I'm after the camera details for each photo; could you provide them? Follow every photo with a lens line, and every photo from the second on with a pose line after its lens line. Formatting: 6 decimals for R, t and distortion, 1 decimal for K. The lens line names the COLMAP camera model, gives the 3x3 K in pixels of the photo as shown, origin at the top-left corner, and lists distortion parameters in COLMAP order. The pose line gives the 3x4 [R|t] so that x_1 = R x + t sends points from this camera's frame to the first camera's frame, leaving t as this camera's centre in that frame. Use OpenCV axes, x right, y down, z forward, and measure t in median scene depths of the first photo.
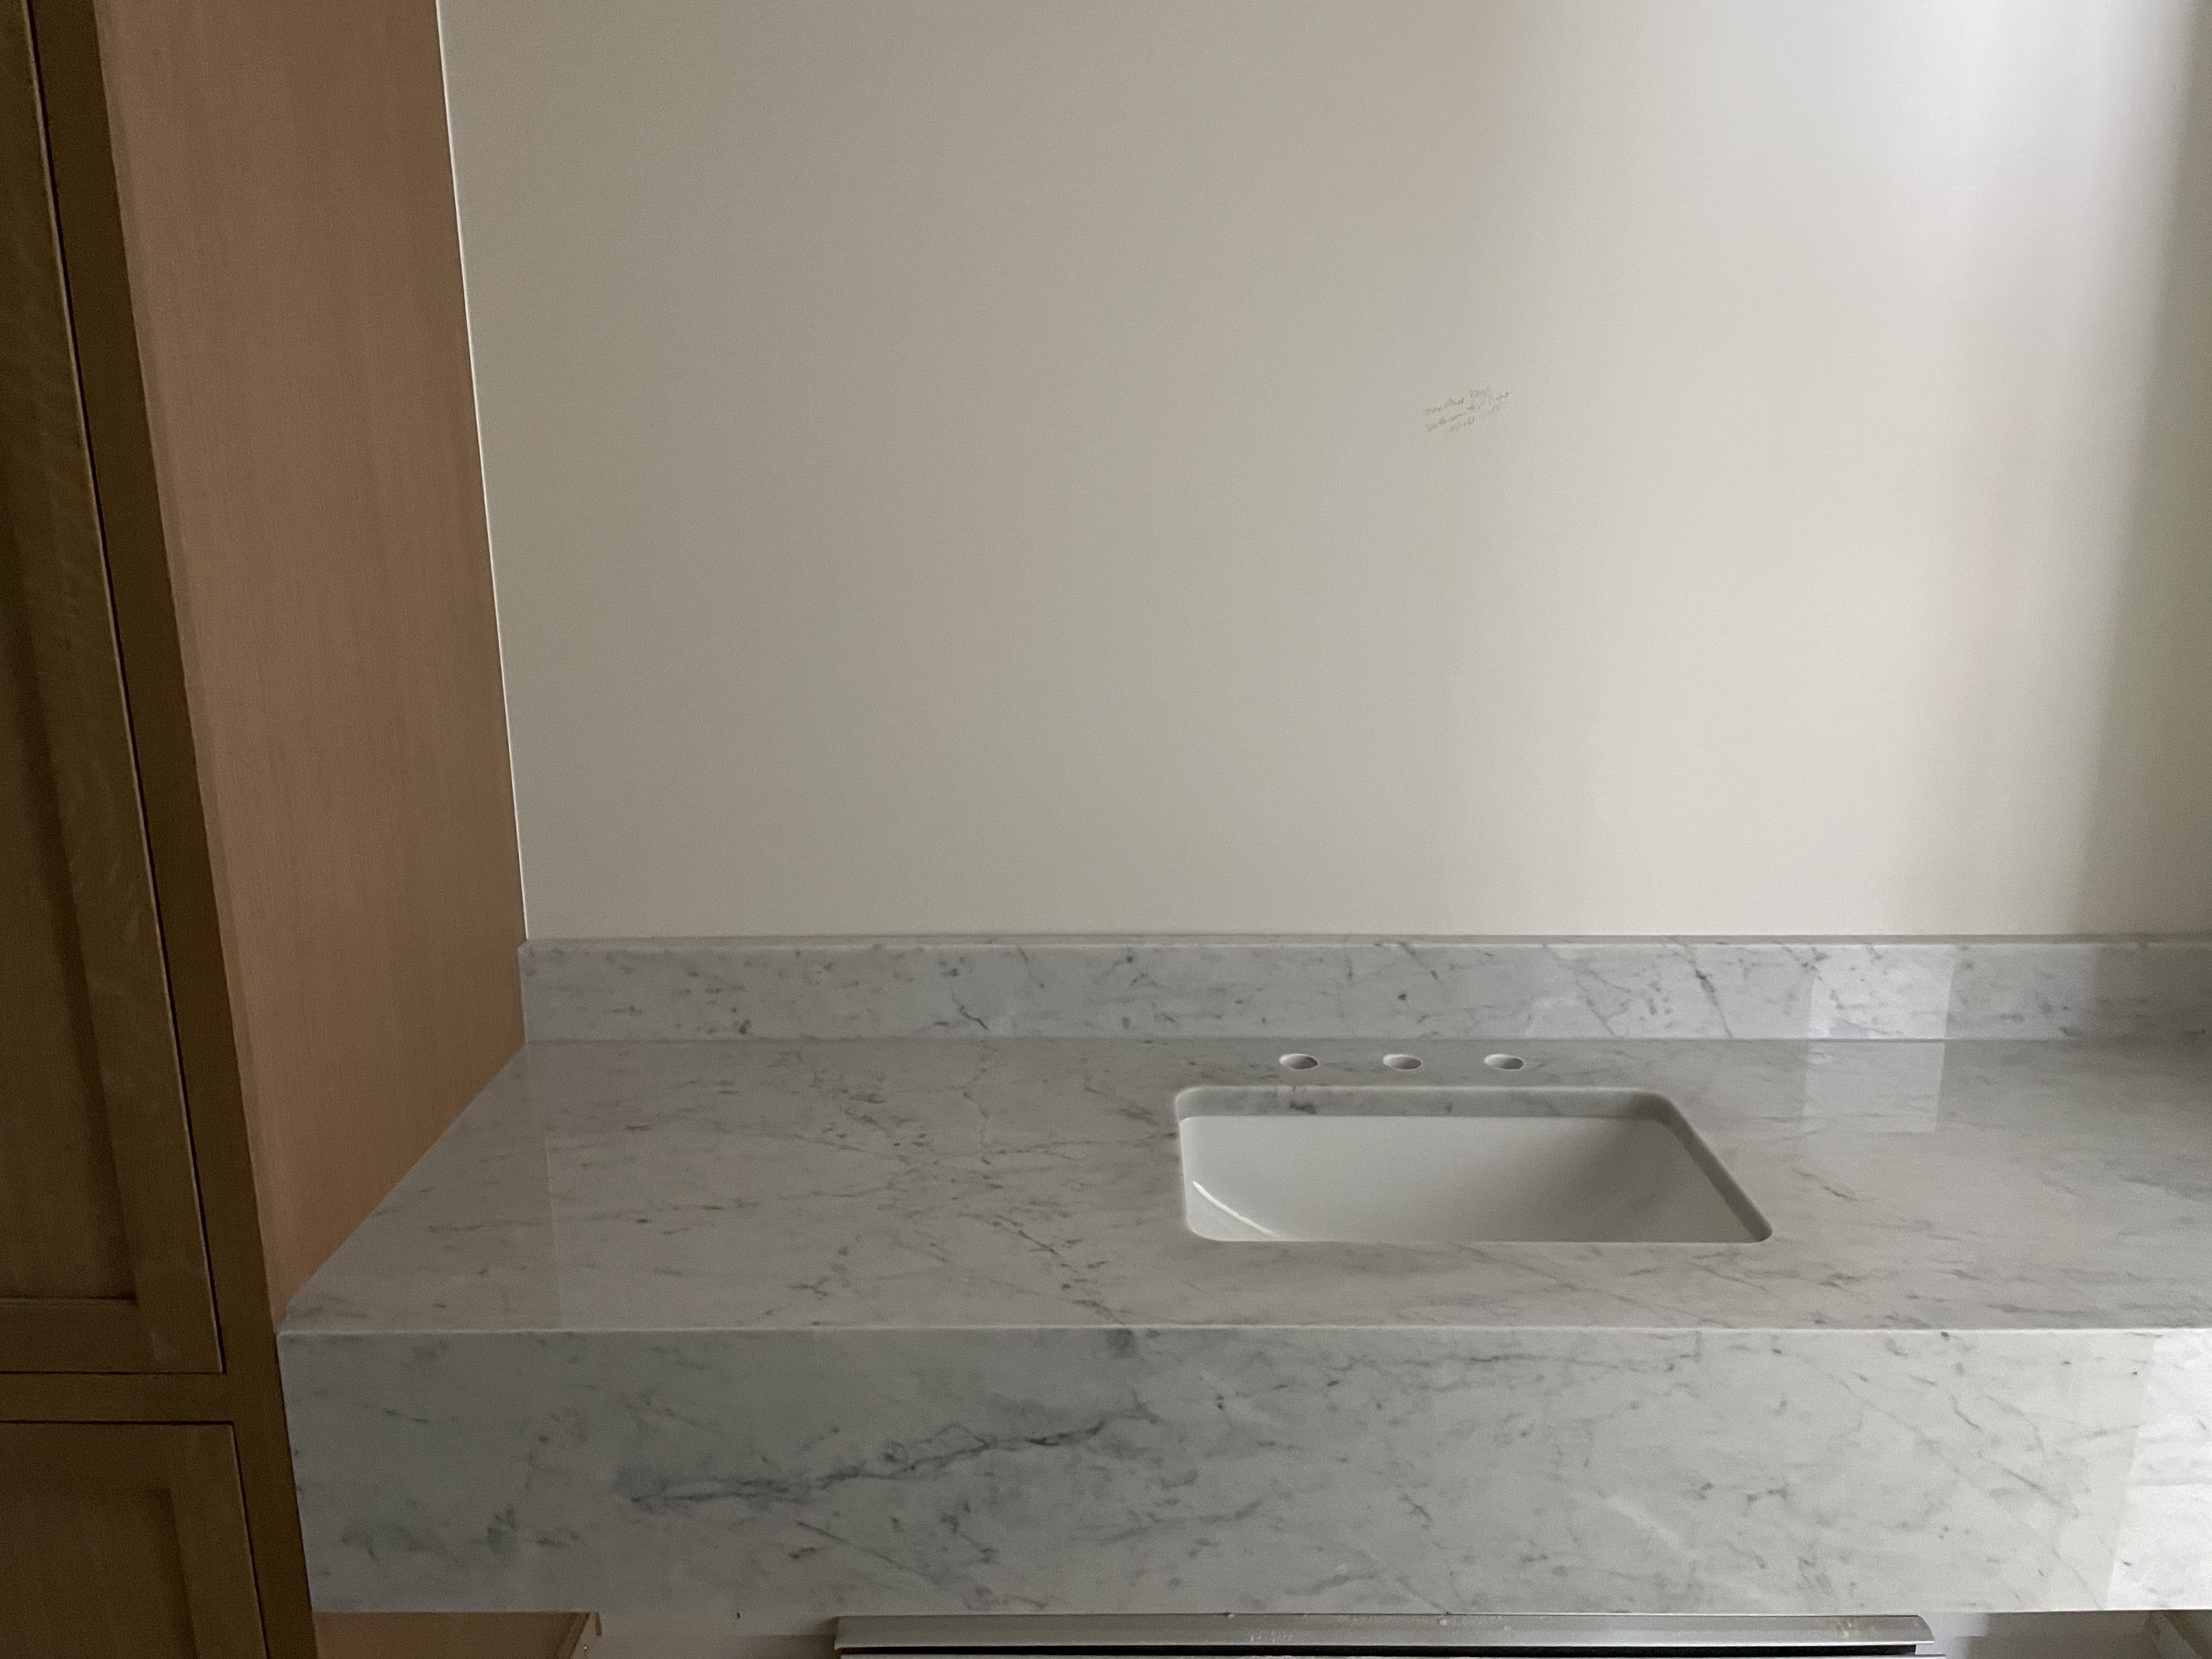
lens RADIAL K [[1690.5, 0, 1106.0], [0, 1690.5, 829.5], [0, 0, 1]] dist [0.110665, -0.156682]
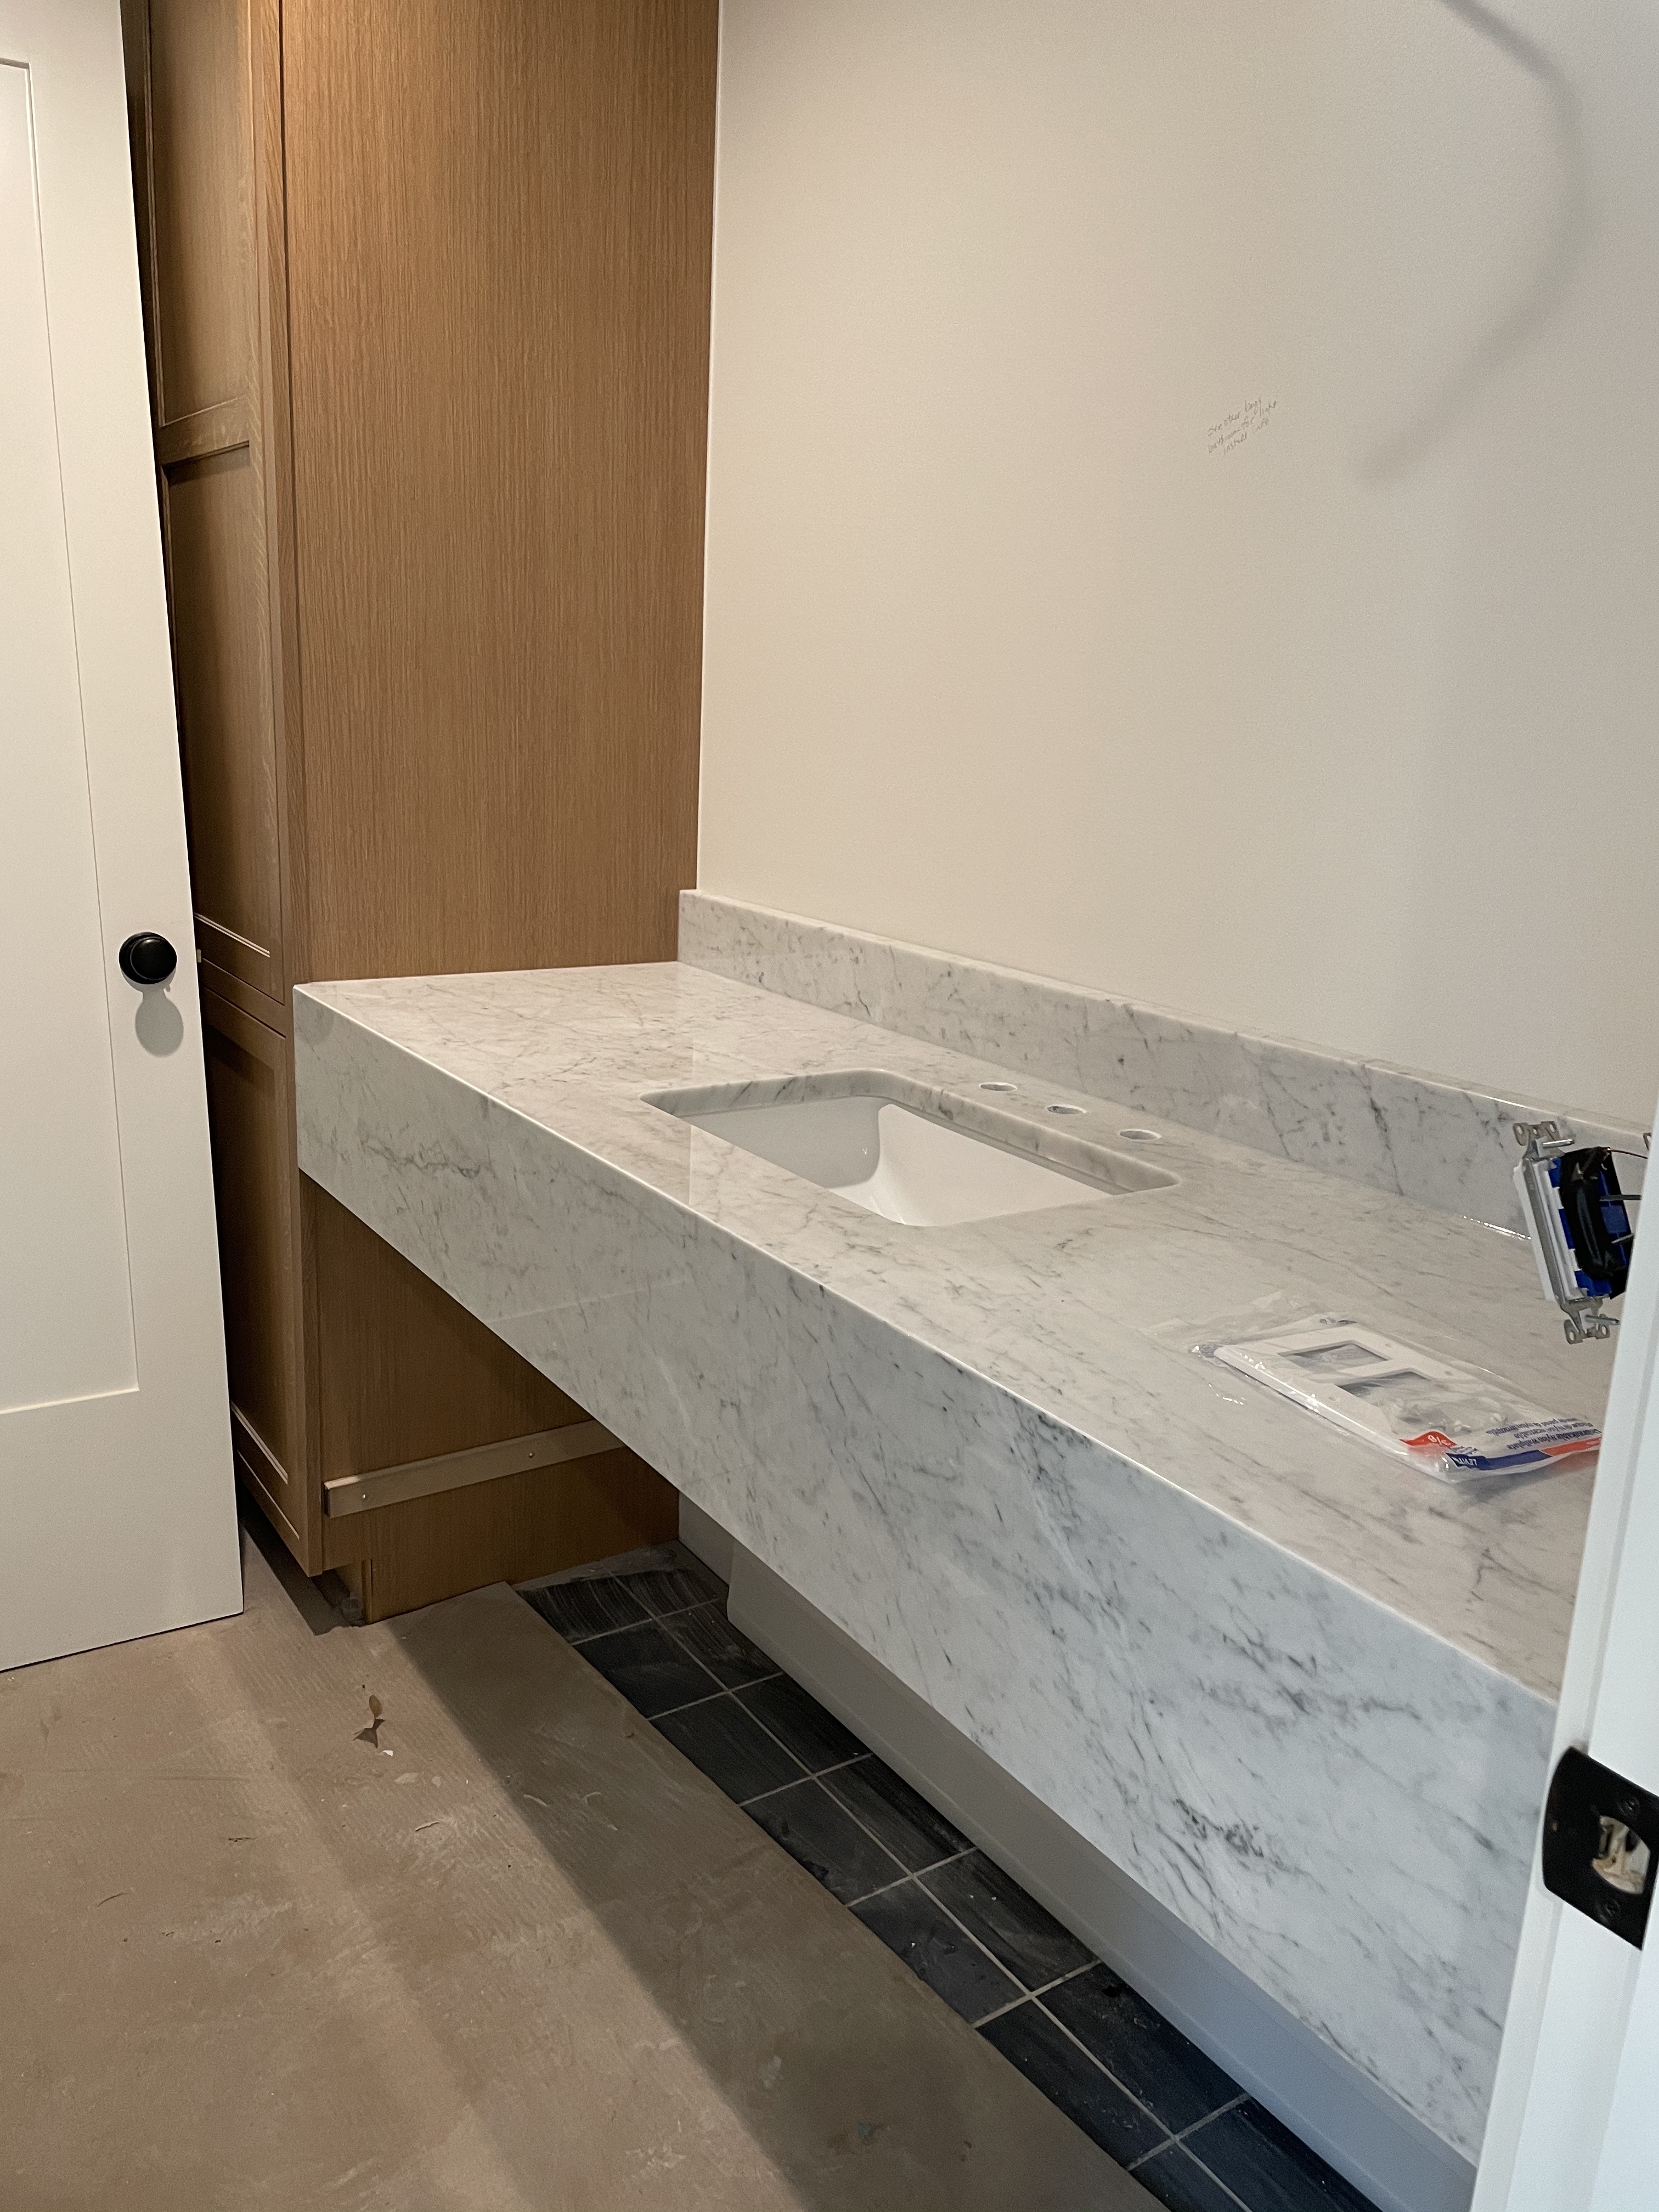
lens RADIAL K [[1690.5, 0, 829.5], [0, 1690.5, 1106.0], [0, 0, 1]] dist [0.110665, -0.156682]
pose [[0.554572, 0.228850, -0.800049, 0.919789], [-0.256763, 0.961587, 0.097077, 0.077390], [0.791532, 0.151587, 0.592029, 0.323903]]
